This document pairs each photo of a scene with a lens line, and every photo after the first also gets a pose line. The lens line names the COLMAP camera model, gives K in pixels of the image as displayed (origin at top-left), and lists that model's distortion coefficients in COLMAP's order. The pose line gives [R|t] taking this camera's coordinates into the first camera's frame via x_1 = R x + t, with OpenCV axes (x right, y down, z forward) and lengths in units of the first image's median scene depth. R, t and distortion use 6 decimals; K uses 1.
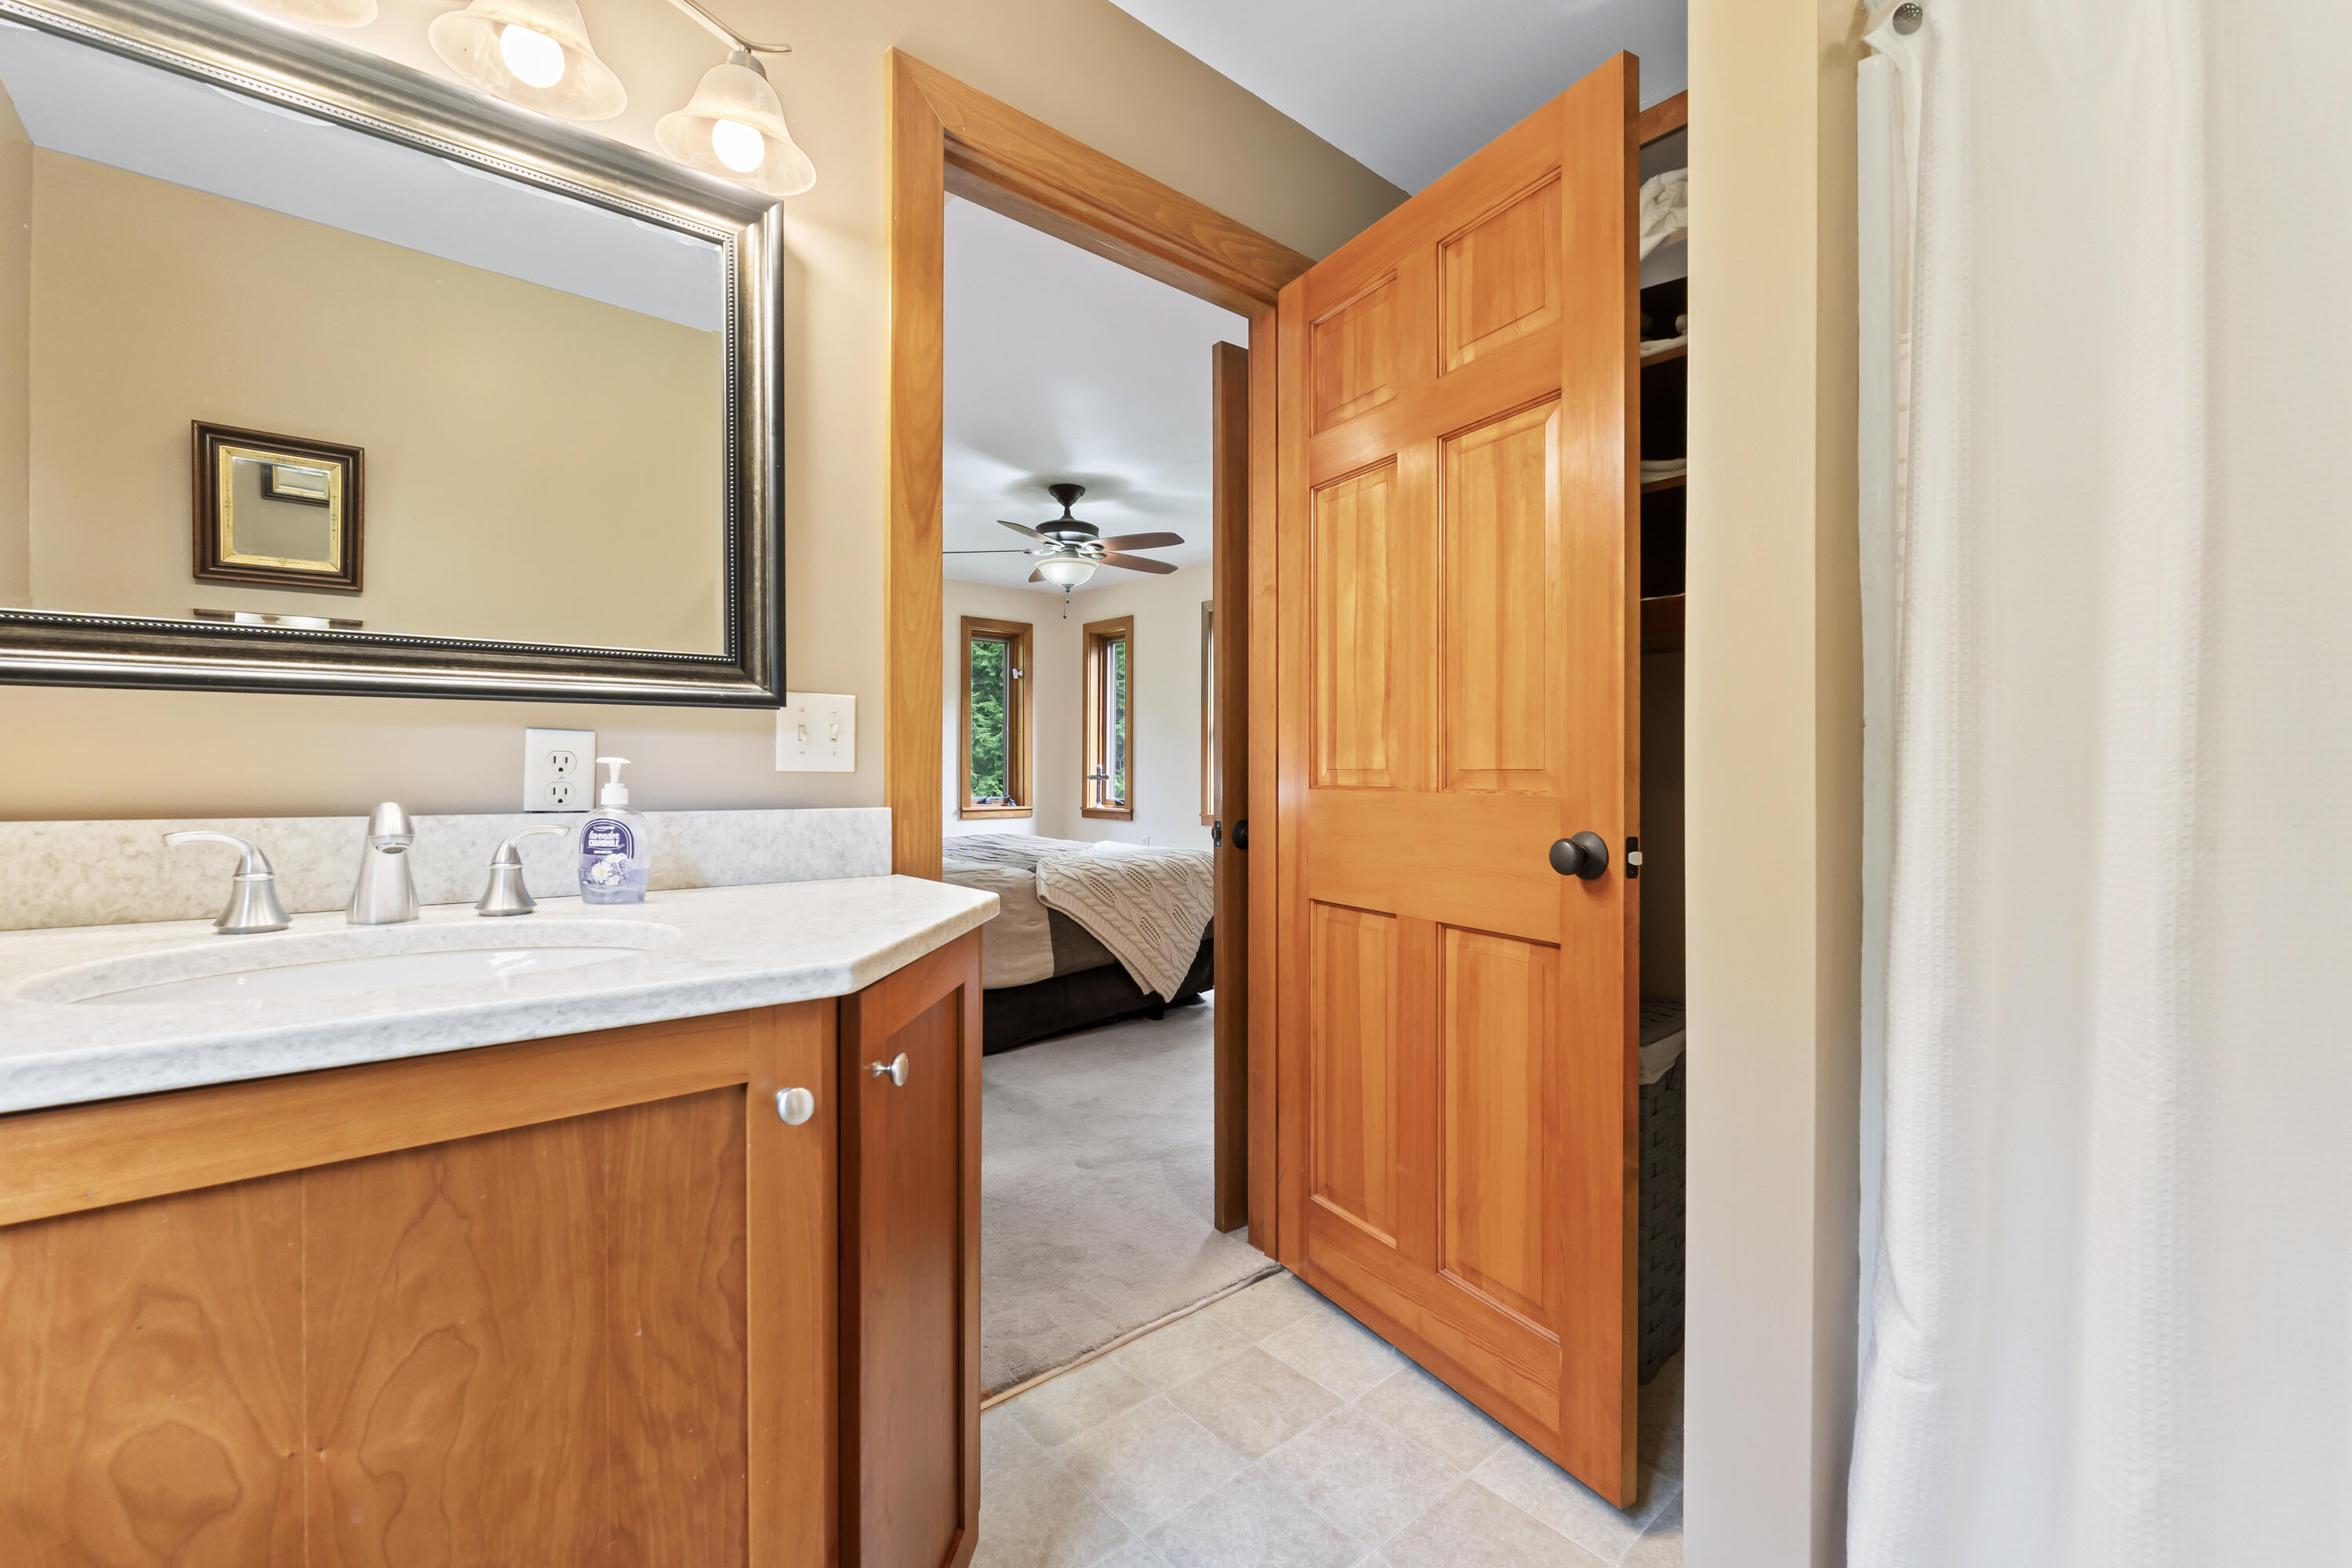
lens RADIAL K [[992.6, 0, 1162.6], [0, 992.6, 764.4], [0, 0, 1]] dist [-0.010651, 0.000532]
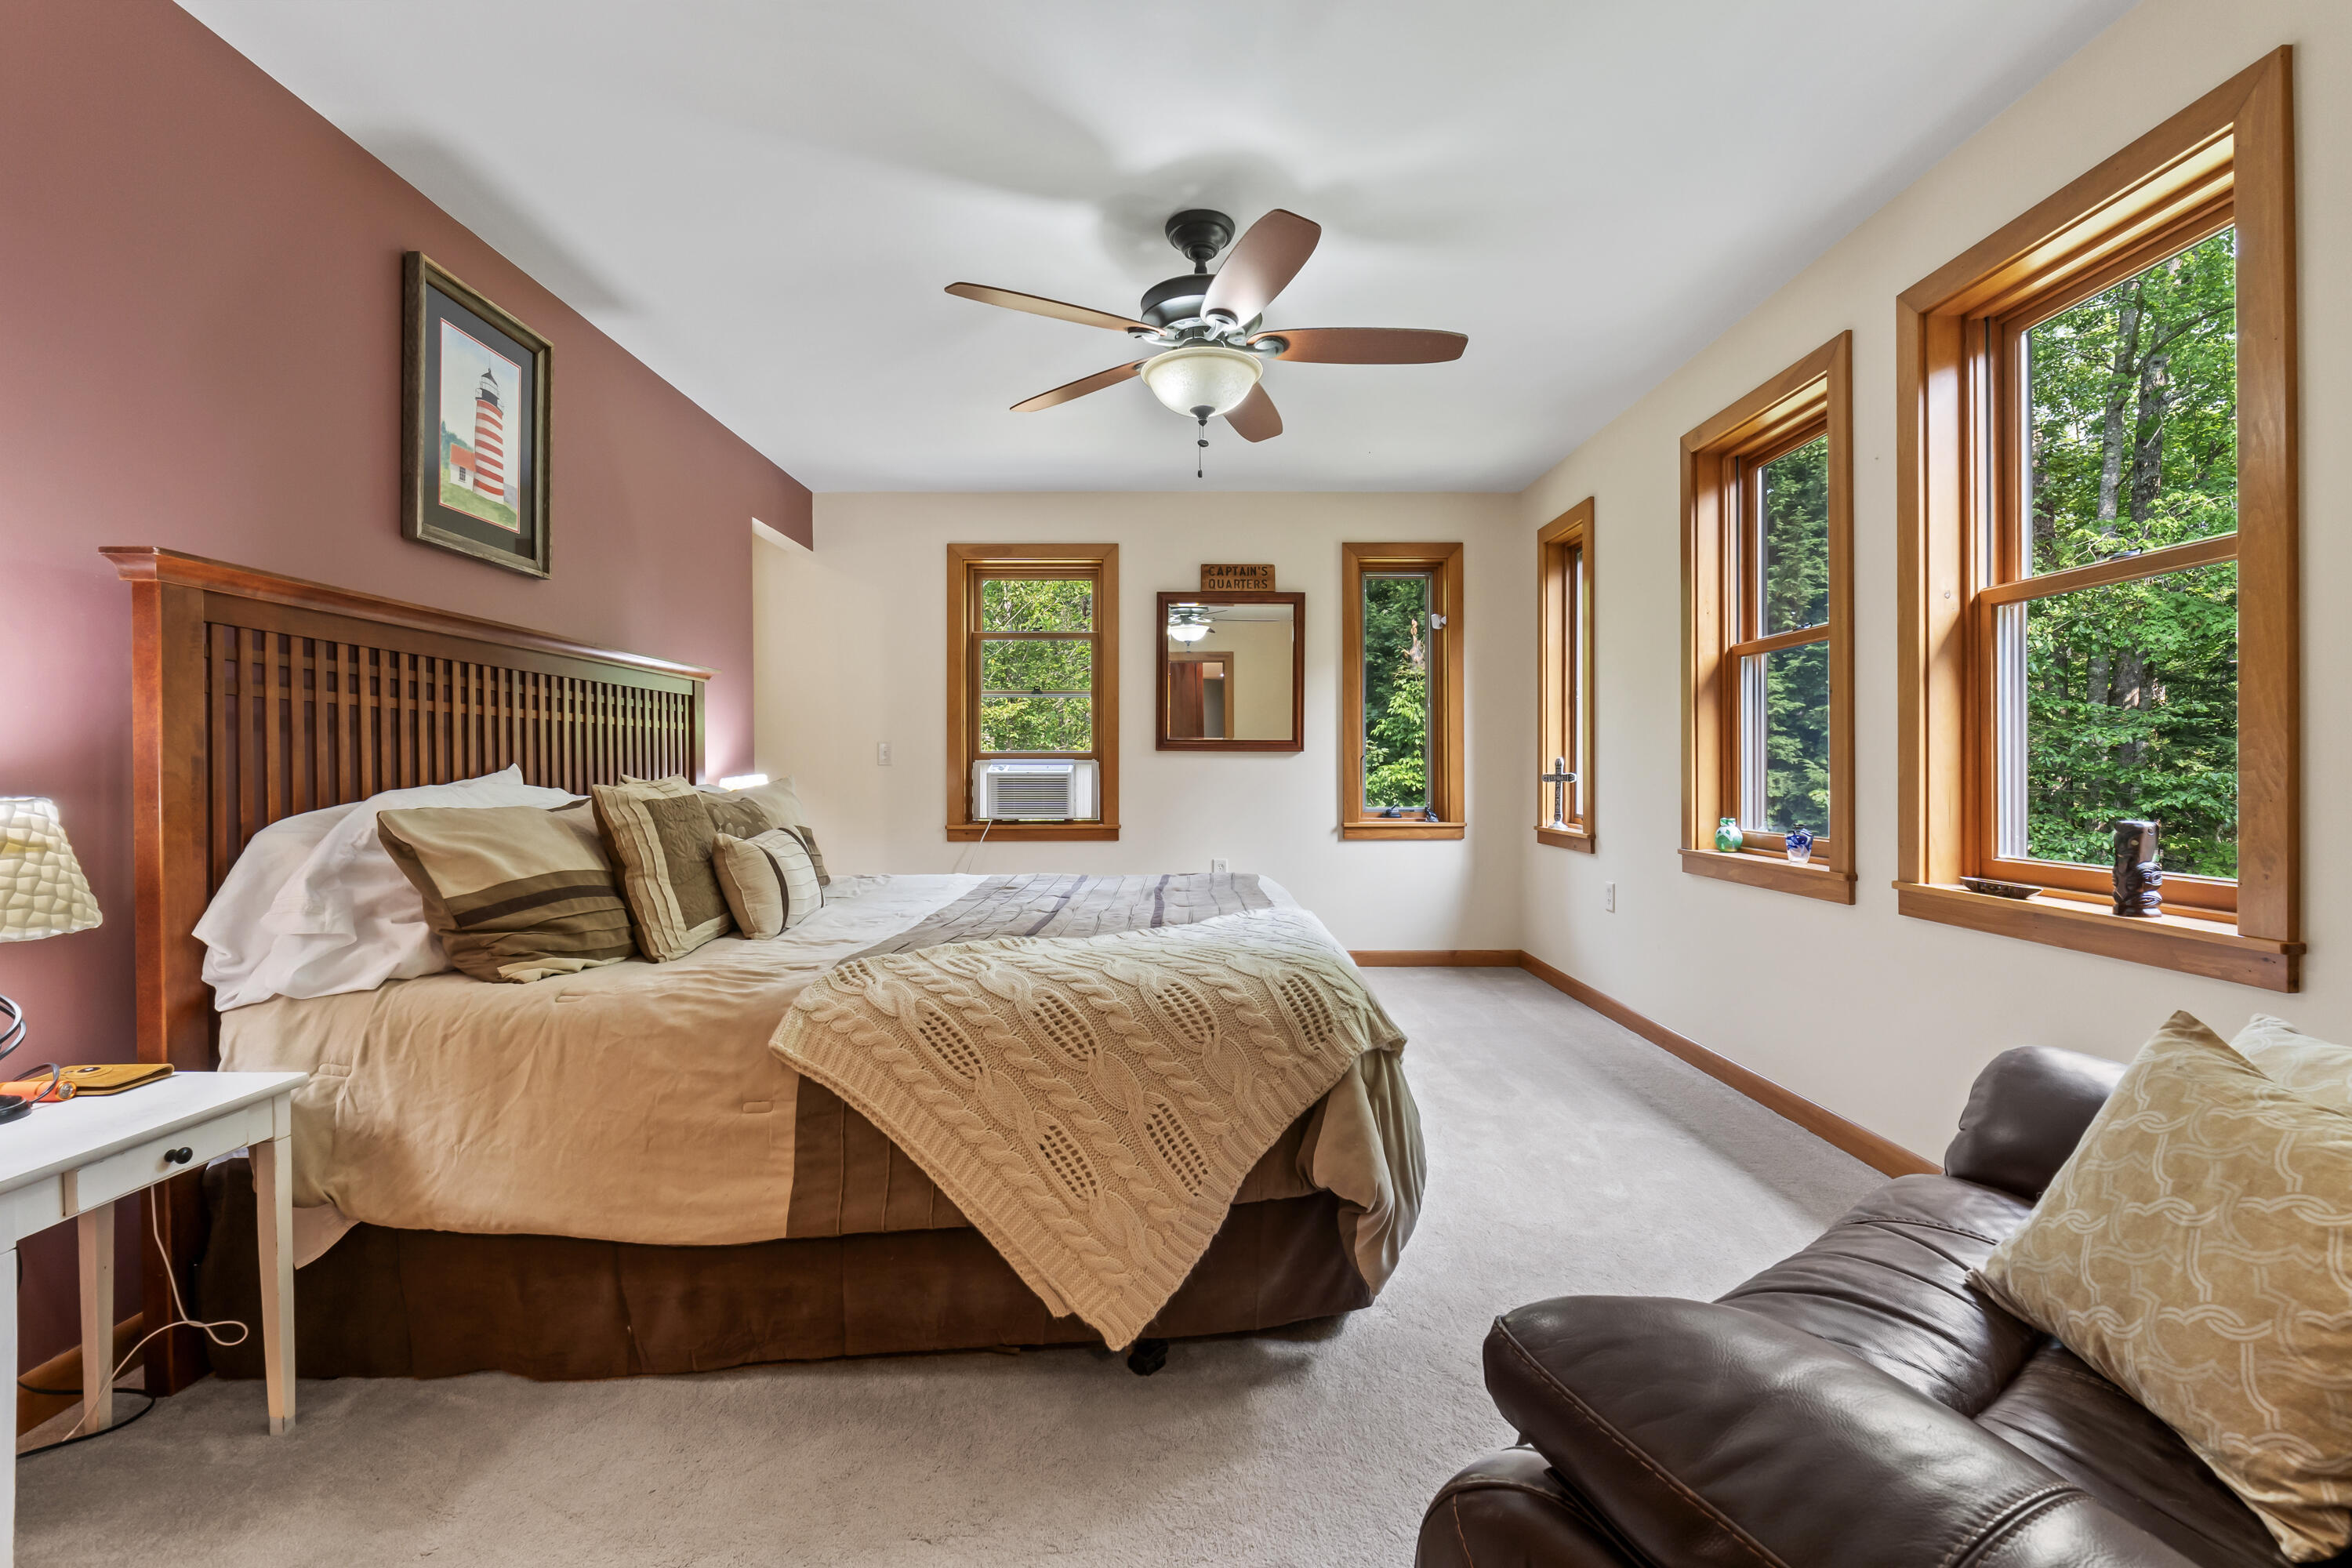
lens RADIAL K [[992.6, 0, 1176.1], [0, 992.6, 770.4], [0, 0, 1]] dist [-0.010651, 0.000532]
pose [[0.761858, -0.007187, -0.647704, 0.268844], [0.010356, 0.999946, 0.001086, 0.009455], [0.647661, -0.007535, 0.761891, 0.698775]]
